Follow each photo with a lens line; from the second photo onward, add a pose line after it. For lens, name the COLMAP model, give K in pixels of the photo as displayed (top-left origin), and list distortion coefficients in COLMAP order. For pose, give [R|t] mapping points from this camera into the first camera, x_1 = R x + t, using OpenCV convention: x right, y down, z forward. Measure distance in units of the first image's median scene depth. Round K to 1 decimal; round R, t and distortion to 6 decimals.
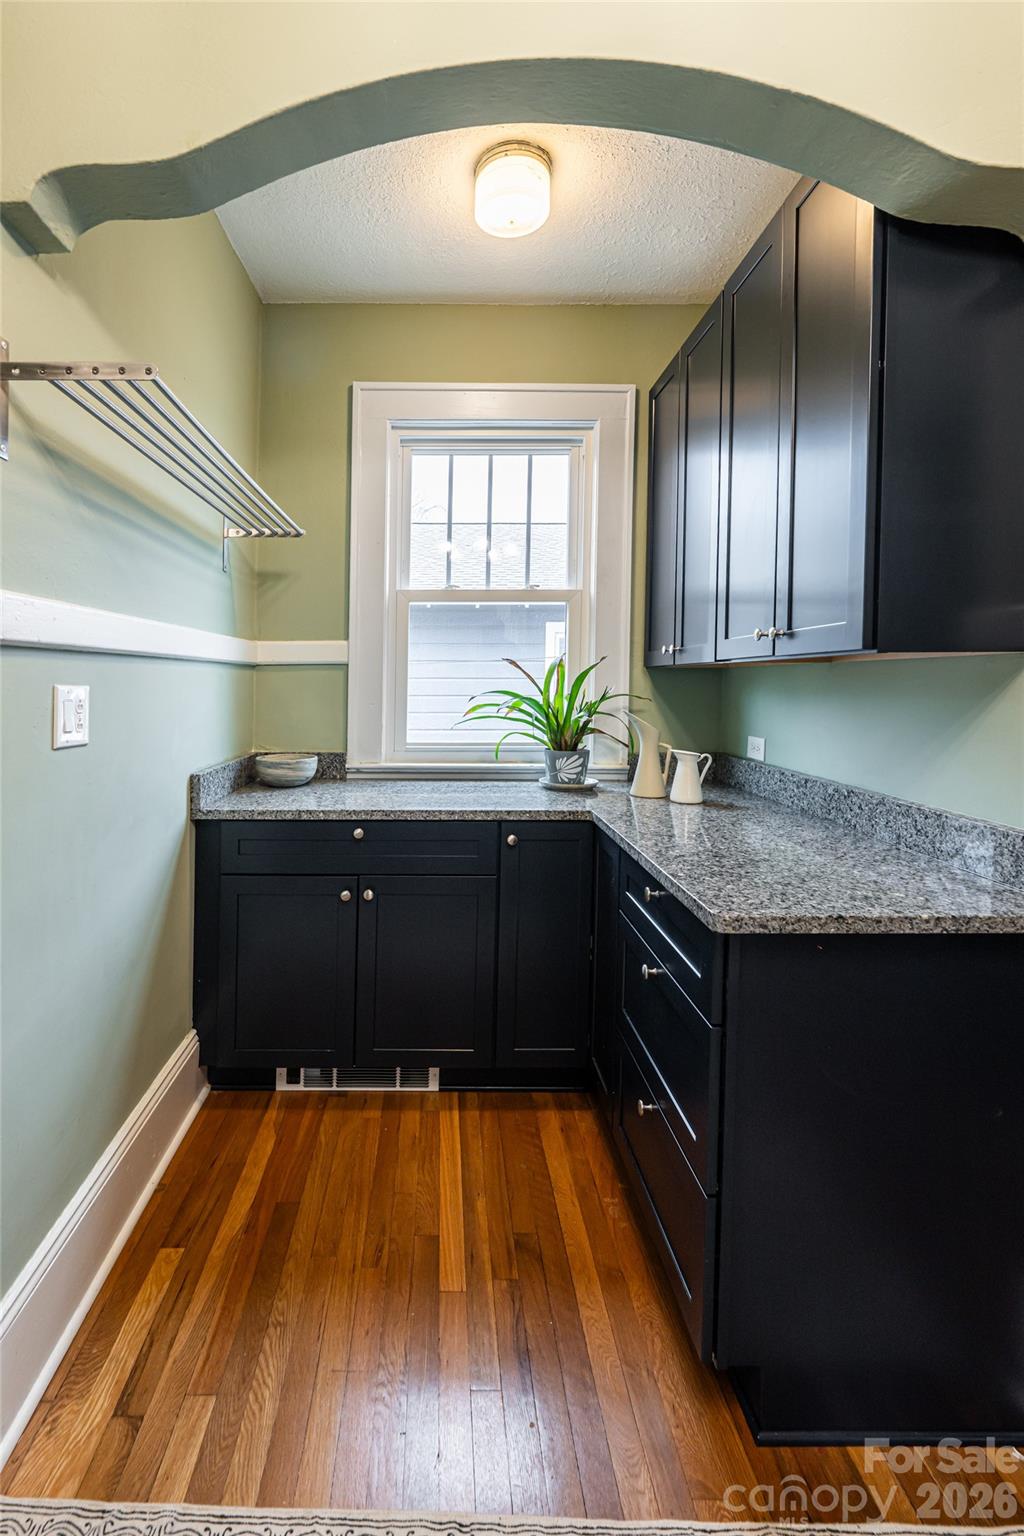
lens RADIAL K [[666.4, 0, 508.5], [0, 666.4, 701.0], [0, 0, 1]] dist [0.000045, 0.000064]
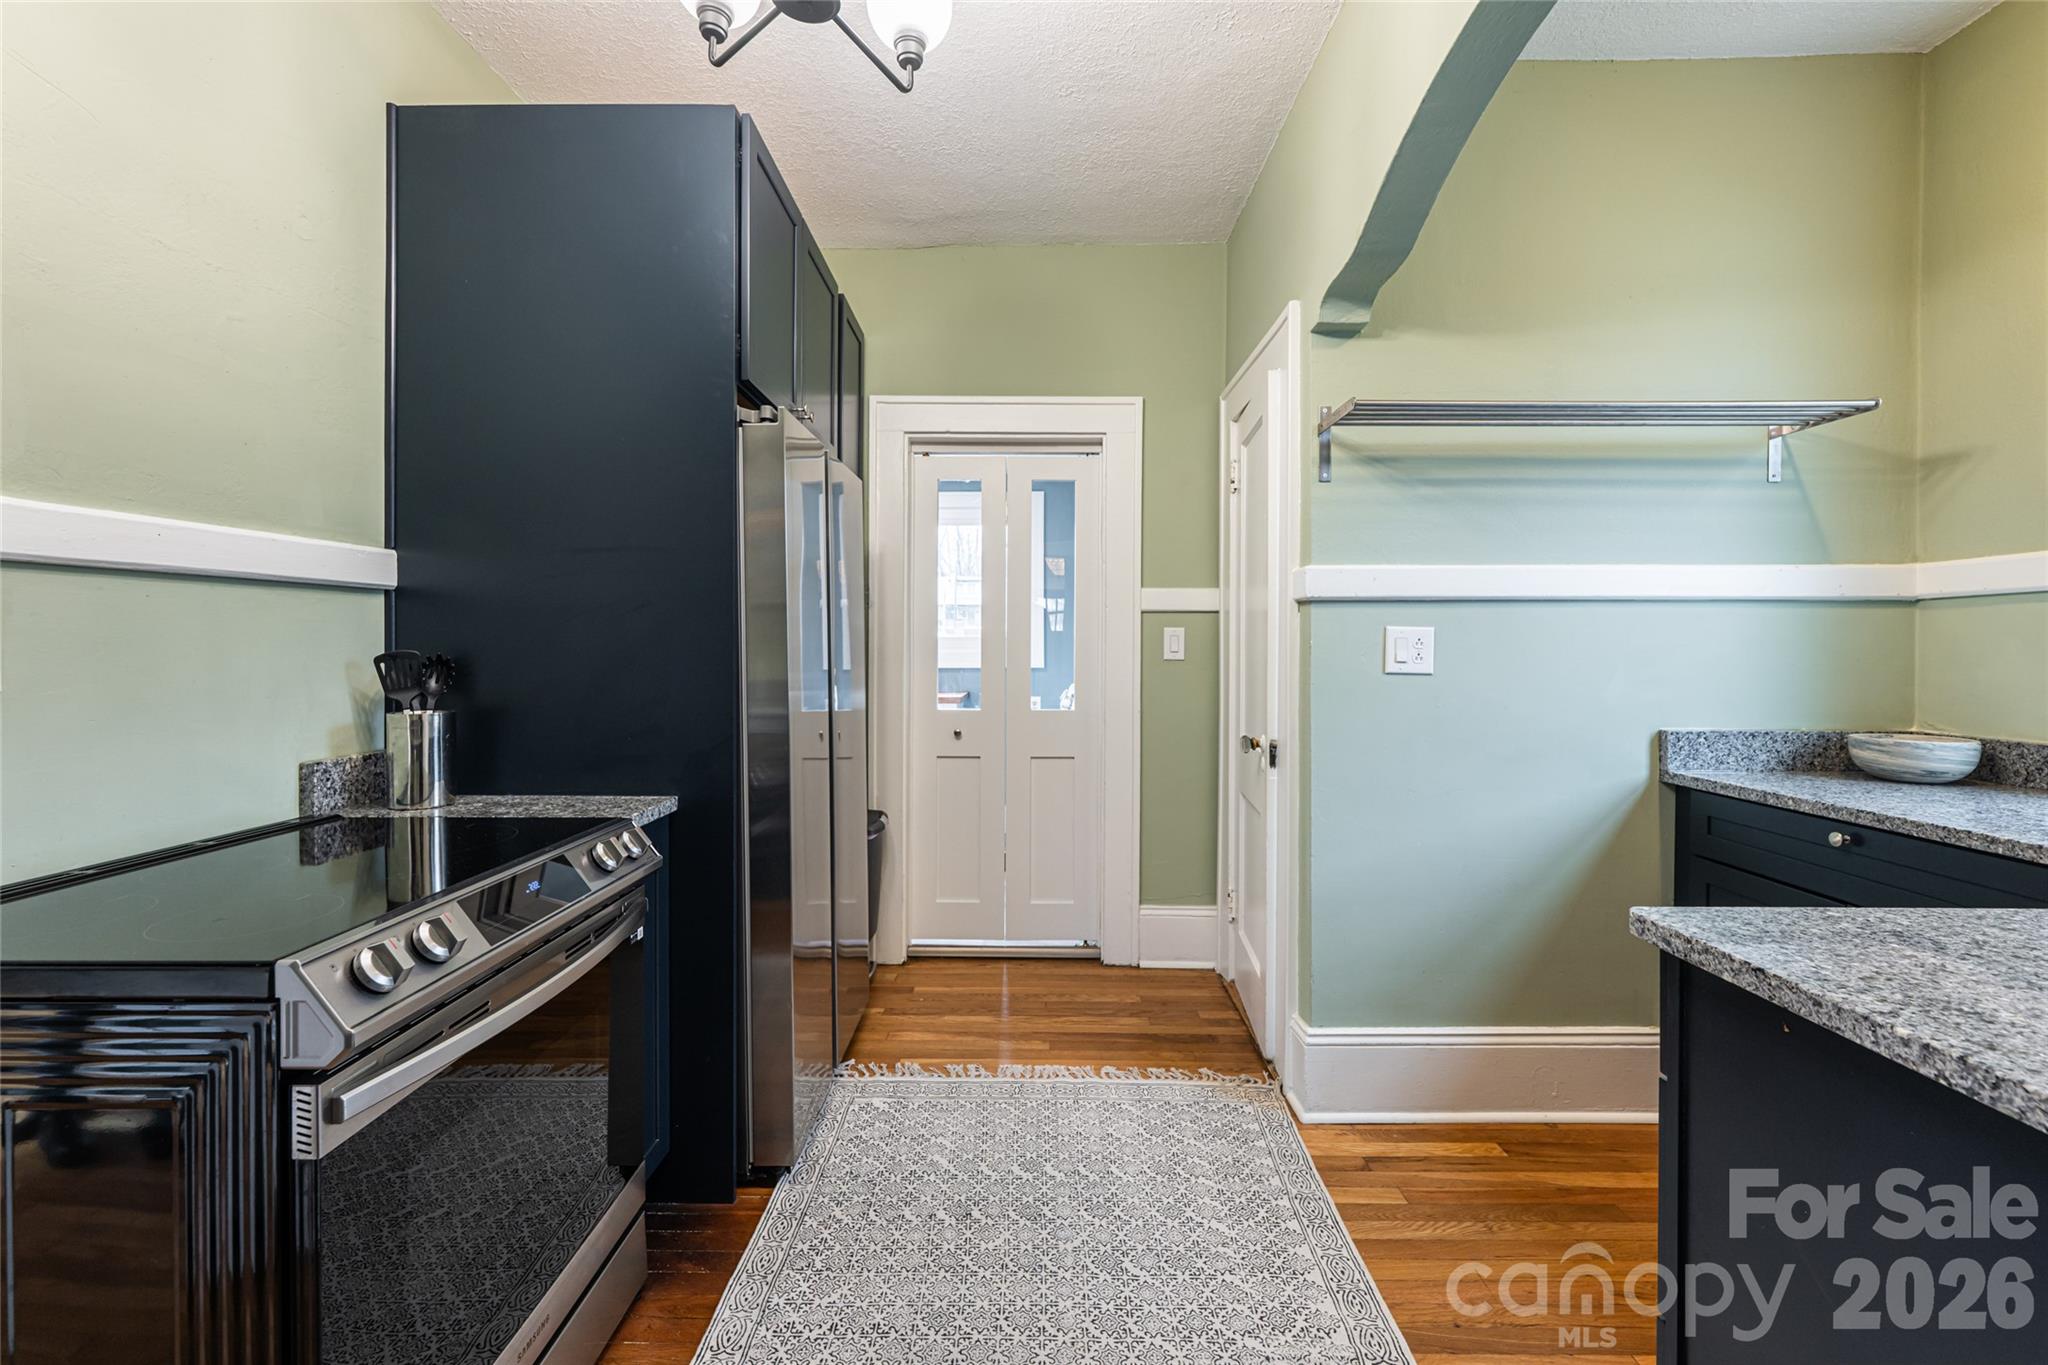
lens RADIAL K [[859.1, 0, 1024.5], [0, 859.1, 658.7], [0, 0, 1]] dist [0.000573, 0.000064]
pose [[-0.010049, 0.013543, -0.999858, 0.971638], [-0.028022, 0.999512, 0.013820, 0.034668], [0.999557, 0.028157, -0.009665, 0.242848]]
